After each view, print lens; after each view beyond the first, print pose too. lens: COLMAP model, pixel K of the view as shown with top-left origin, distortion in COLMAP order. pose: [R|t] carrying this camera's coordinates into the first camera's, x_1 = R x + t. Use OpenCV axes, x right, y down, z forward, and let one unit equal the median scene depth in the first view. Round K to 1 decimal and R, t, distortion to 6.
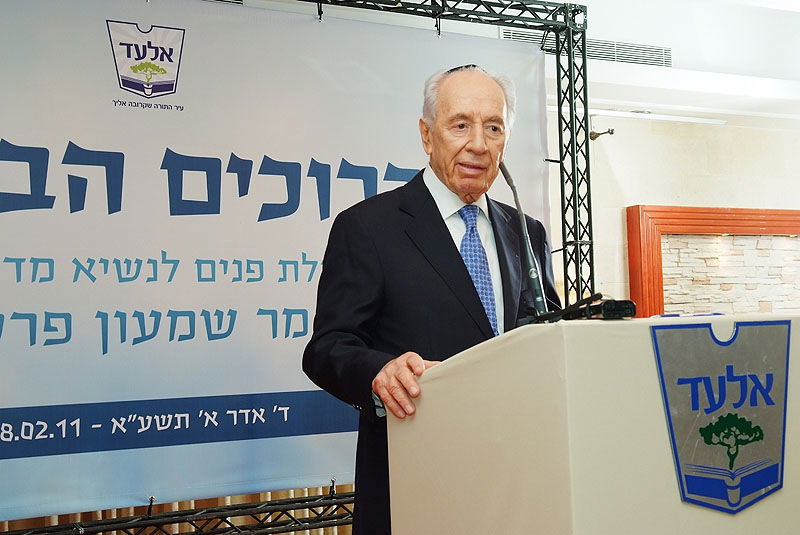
lens RADIAL K [[1191.6, 0, 400.0], [0, 1191.6, 267.5], [0, 0, 1]] dist [0.119274, -0.040652]
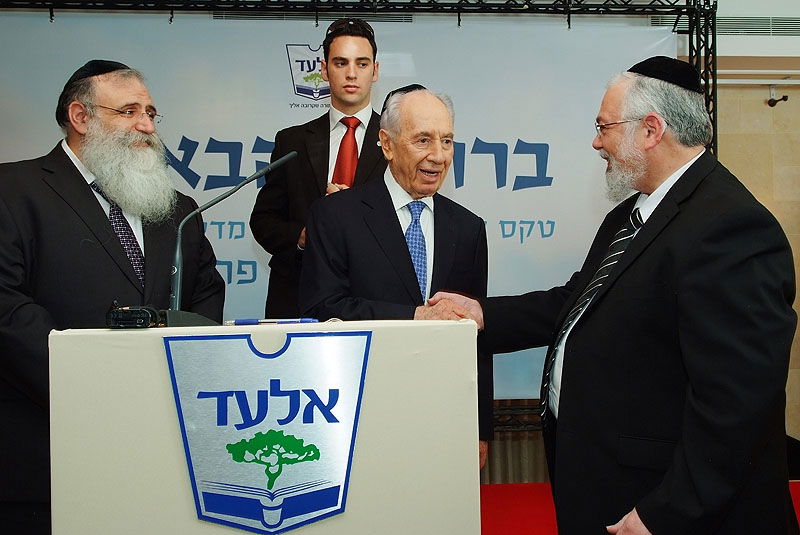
lens RADIAL K [[834.2, 0, 397.3], [0, 834.2, 248.9], [0, 0, 1]] dist [-0.001672, -0.003086]
pose [[0.899176, 0.015239, -0.437321, 0.279655], [0.007740, 0.998683, 0.050715, -0.022652], [0.437518, -0.048986, 0.897874, 0.202243]]
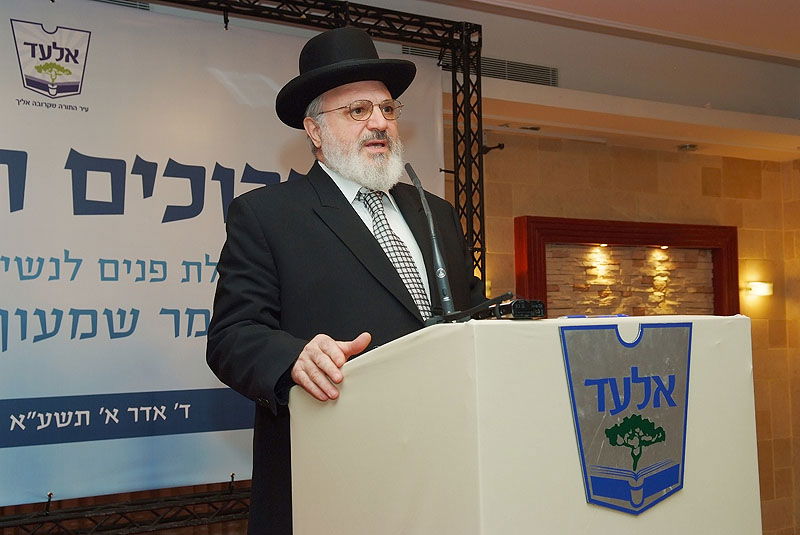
lens RADIAL K [[1105.4, 0, 386.0], [0, 1105.4, 275.7], [0, 0, 1]] dist [0.109891, 0.004994]
pose [[0.996670, 0.014987, 0.080147, -0.003697], [-0.015072, 0.999886, 0.000457, 0.003507], [-0.080131, -0.001663, 0.996783, 0.039611]]
